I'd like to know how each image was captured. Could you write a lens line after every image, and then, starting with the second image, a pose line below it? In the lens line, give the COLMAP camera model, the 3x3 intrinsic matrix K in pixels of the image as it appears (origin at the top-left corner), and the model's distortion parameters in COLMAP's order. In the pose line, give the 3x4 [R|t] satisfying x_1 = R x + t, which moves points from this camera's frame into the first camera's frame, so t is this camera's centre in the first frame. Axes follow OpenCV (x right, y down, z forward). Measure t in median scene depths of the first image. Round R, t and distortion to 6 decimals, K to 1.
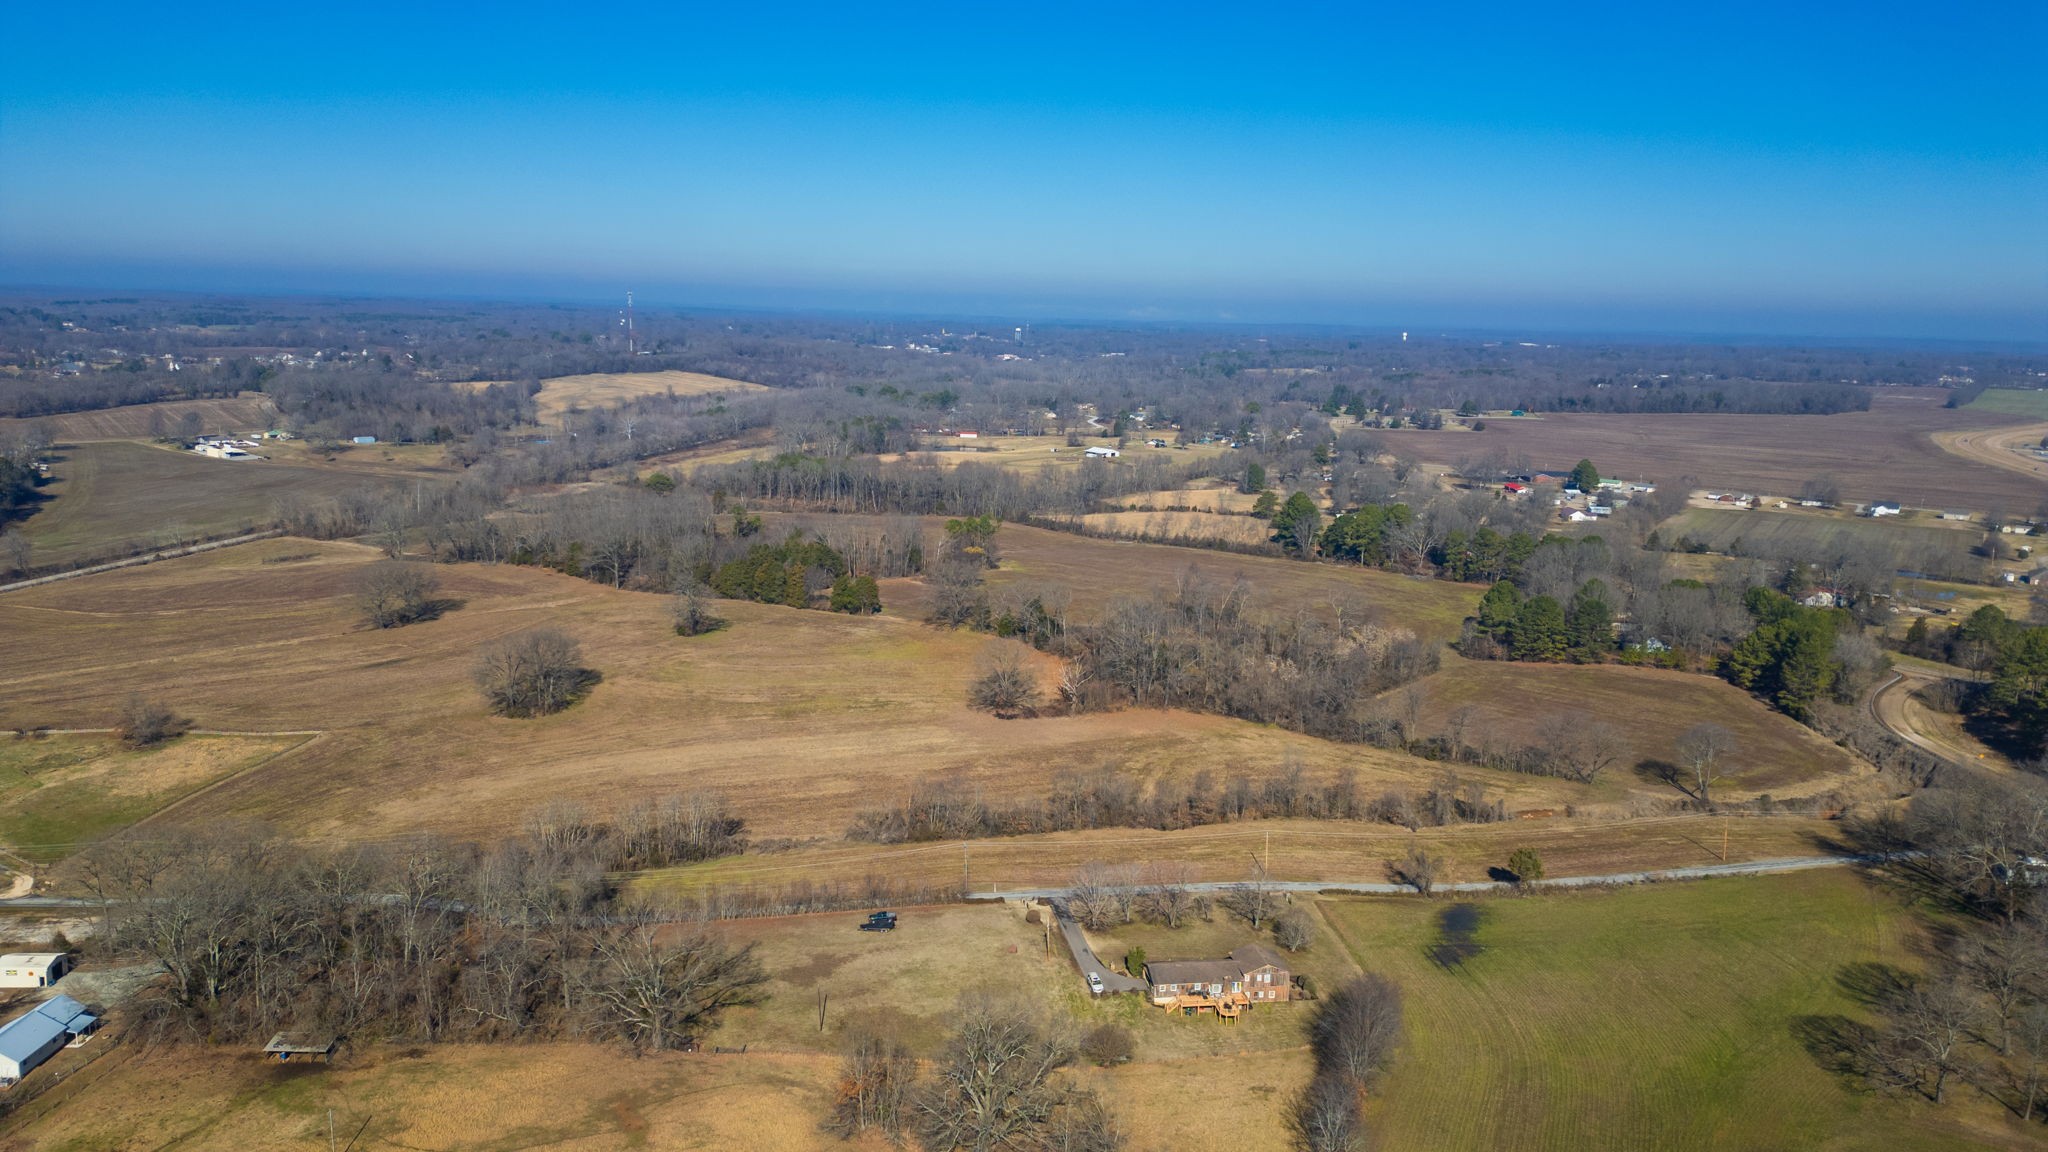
lens RADIAL K [[1288.6, 0, 1047.1], [0, 1288.6, 582.3], [0, 0, 1]] dist [0.073664, -0.061176]
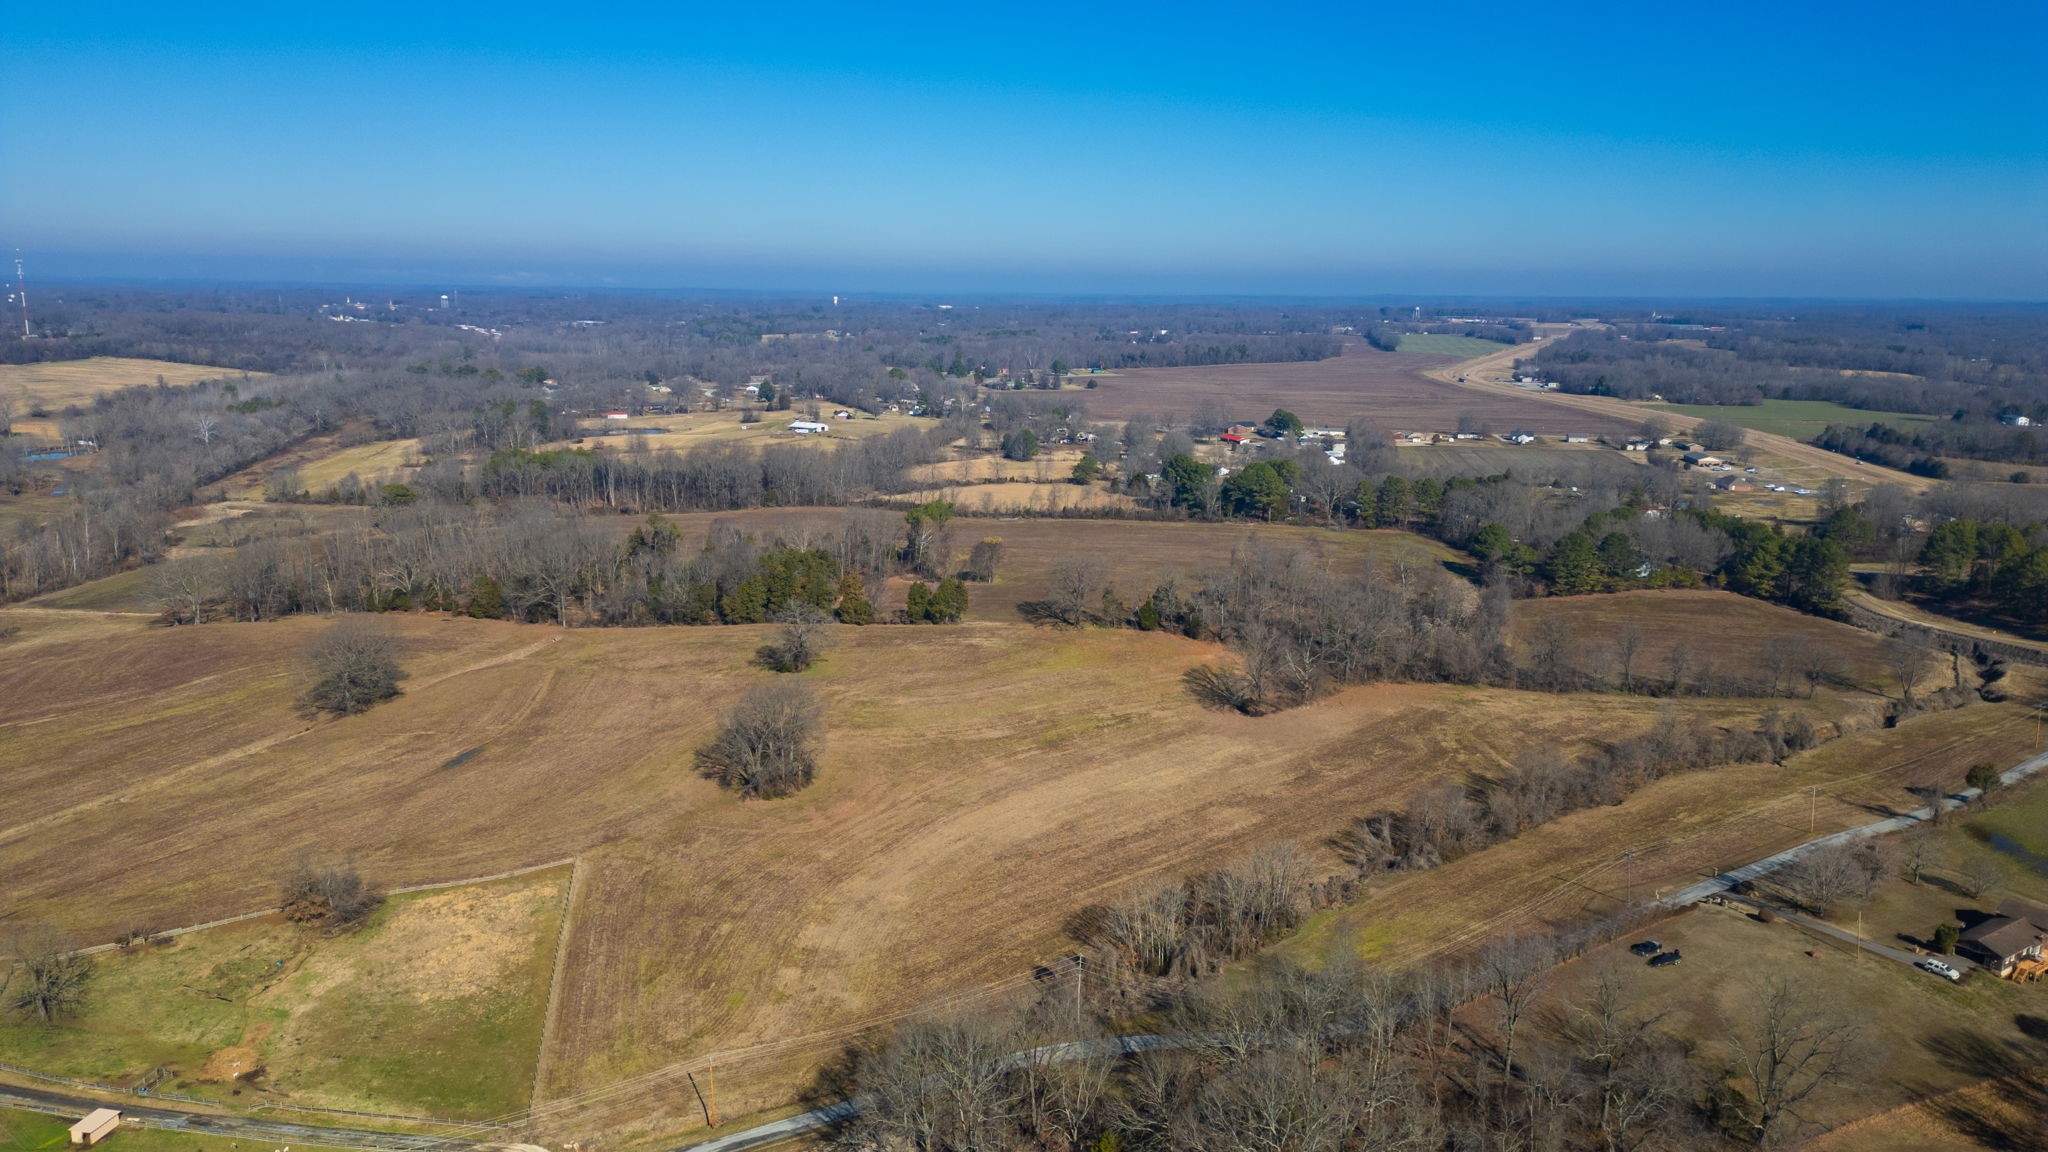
lens RADIAL K [[1288.6, 0, 1047.1], [0, 1288.6, 582.3], [0, 0, 1]] dist [0.073664, -0.061176]
pose [[0.924343, -0.102672, 0.367490, -0.198658], [0.092973, 0.994694, 0.044050, -0.017694], [-0.370063, -0.006550, 0.928984, 0.075412]]
